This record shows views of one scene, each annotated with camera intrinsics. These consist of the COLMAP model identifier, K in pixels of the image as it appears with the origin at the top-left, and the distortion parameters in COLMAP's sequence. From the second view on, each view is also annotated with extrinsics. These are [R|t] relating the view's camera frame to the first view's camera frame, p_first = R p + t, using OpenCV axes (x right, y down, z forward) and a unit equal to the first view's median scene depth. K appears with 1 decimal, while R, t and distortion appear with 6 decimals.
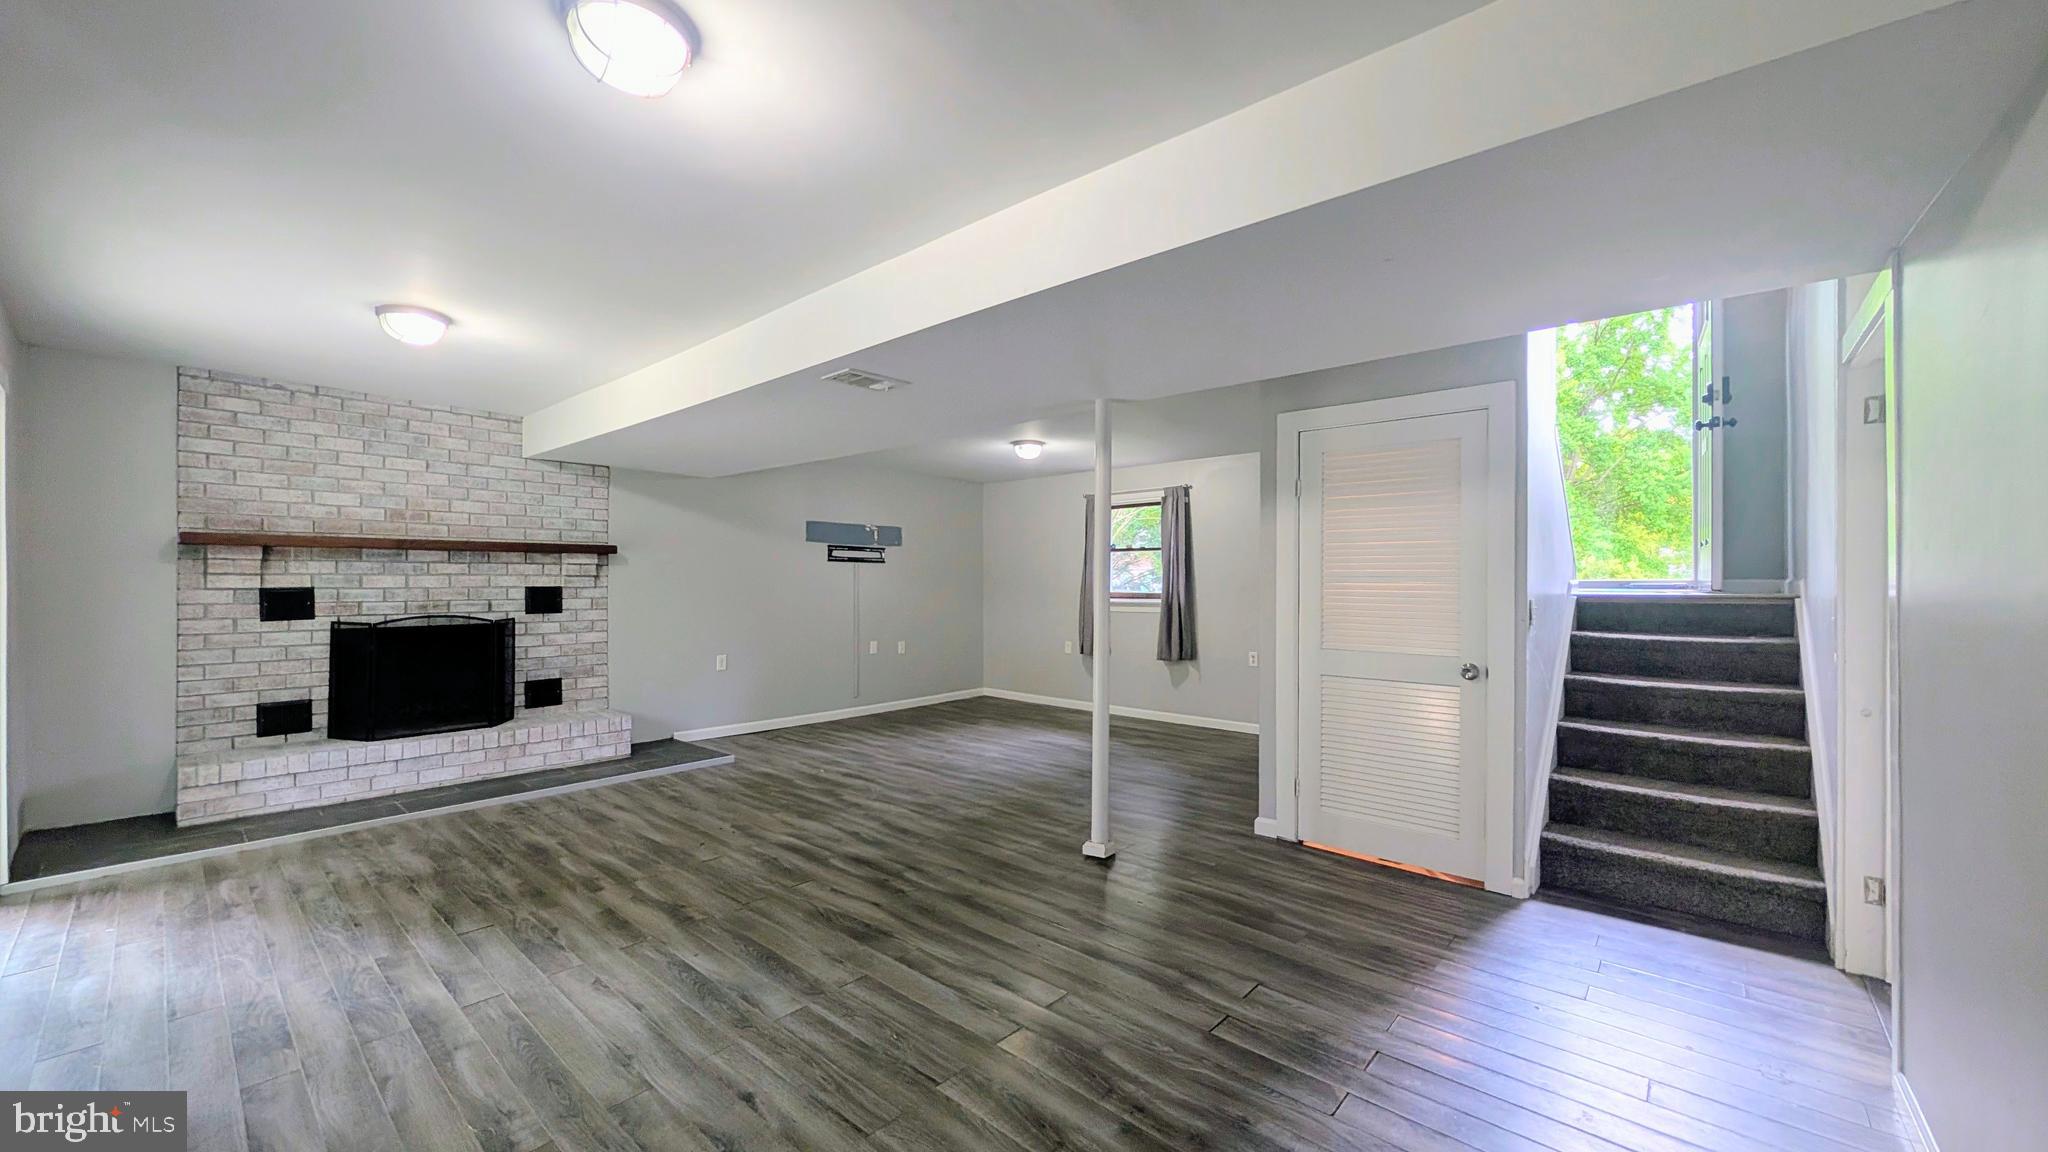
lens RADIAL K [[769.8, 0, 1027.7], [0, 769.8, 587.3], [0, 0, 1]] dist [-0.000578, 0.001442]
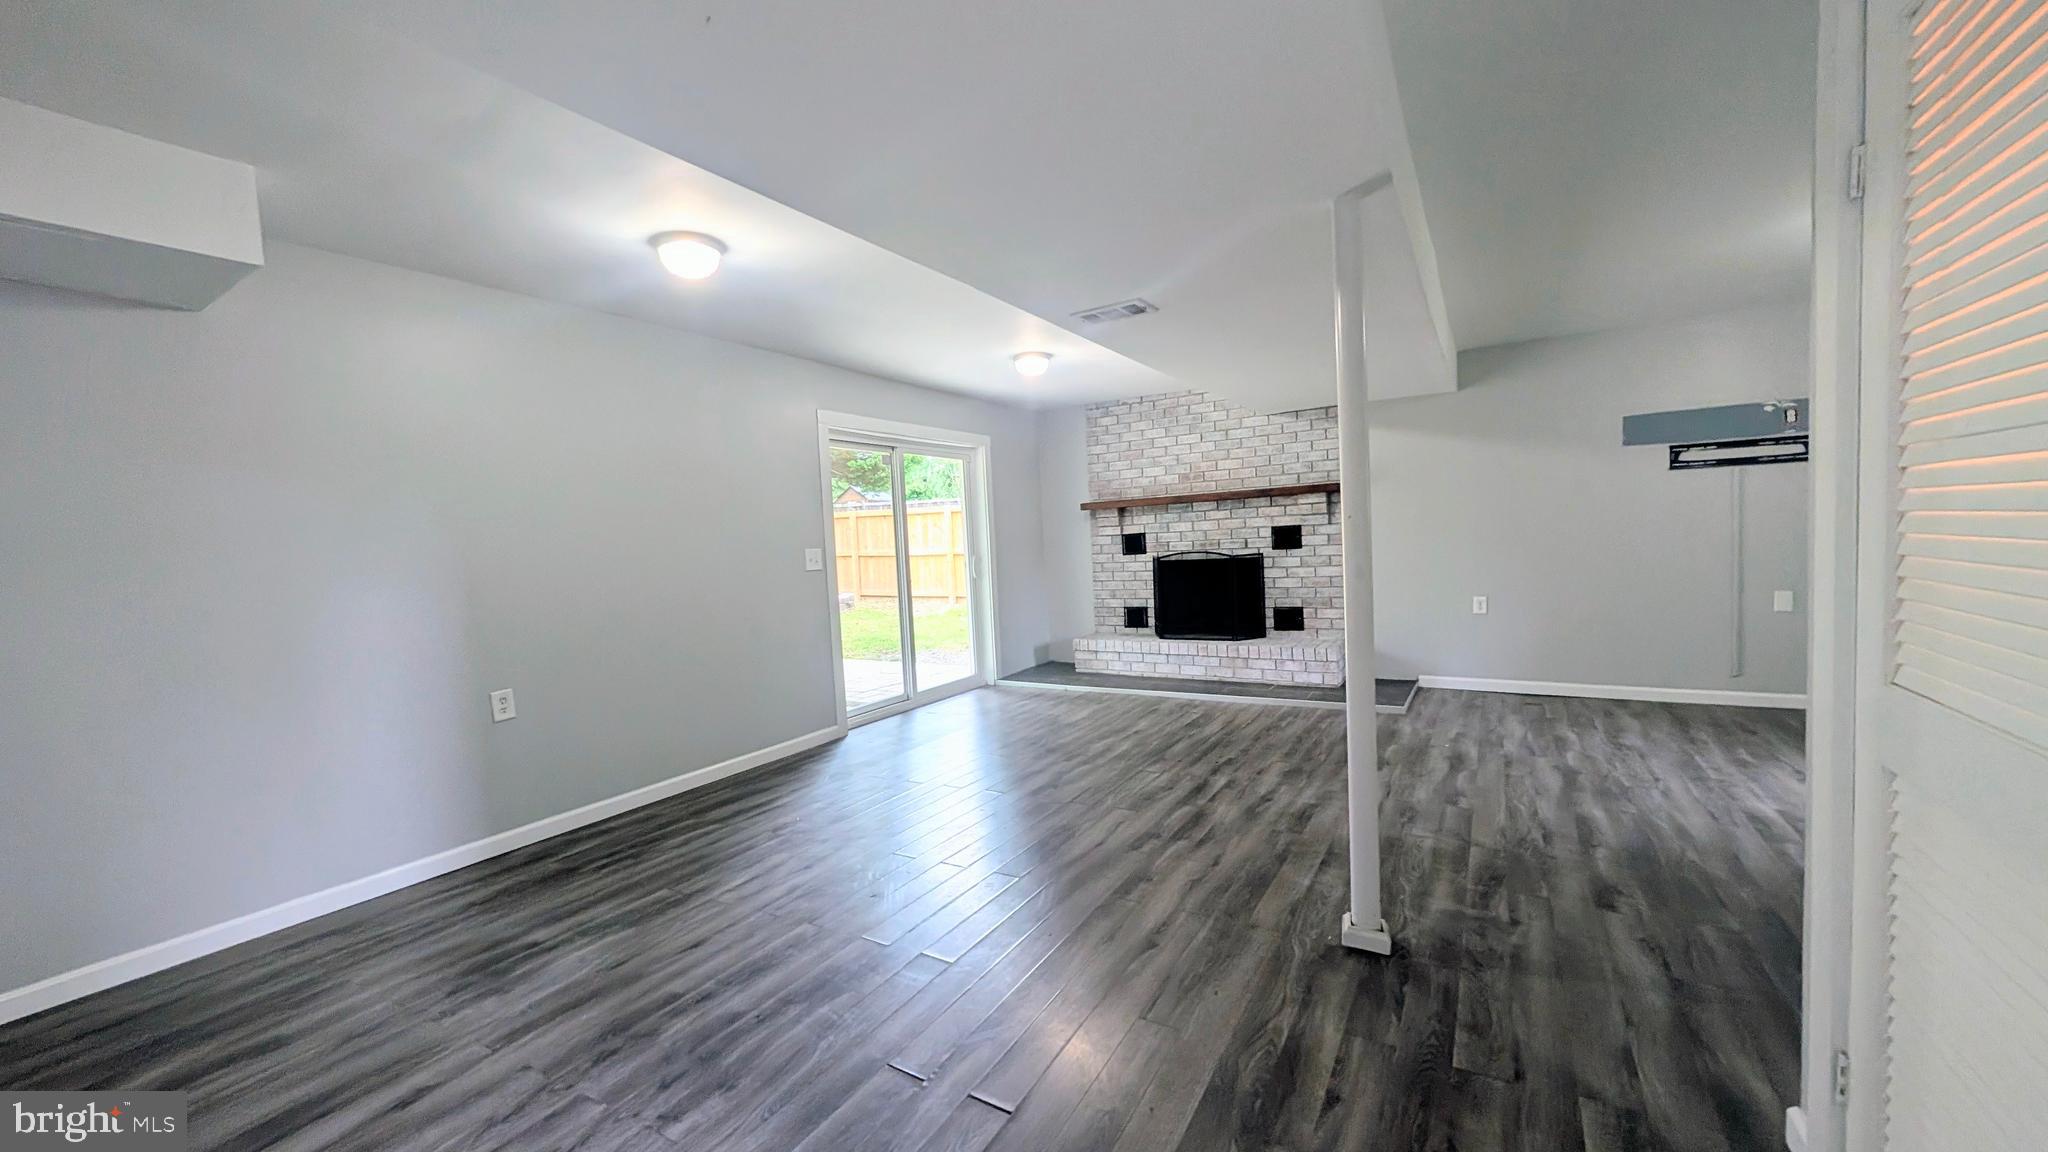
lens RADIAL K [[769.8, 0, 1015.3], [0, 769.8, 592.0], [0, 0, 1]] dist [-0.000578, 0.001442]
pose [[0.161507, 0.057396, -0.985201, 0.486748], [0.044783, 0.996853, 0.065416, 0.005281], [0.985855, -0.054686, 0.158428, 0.473592]]
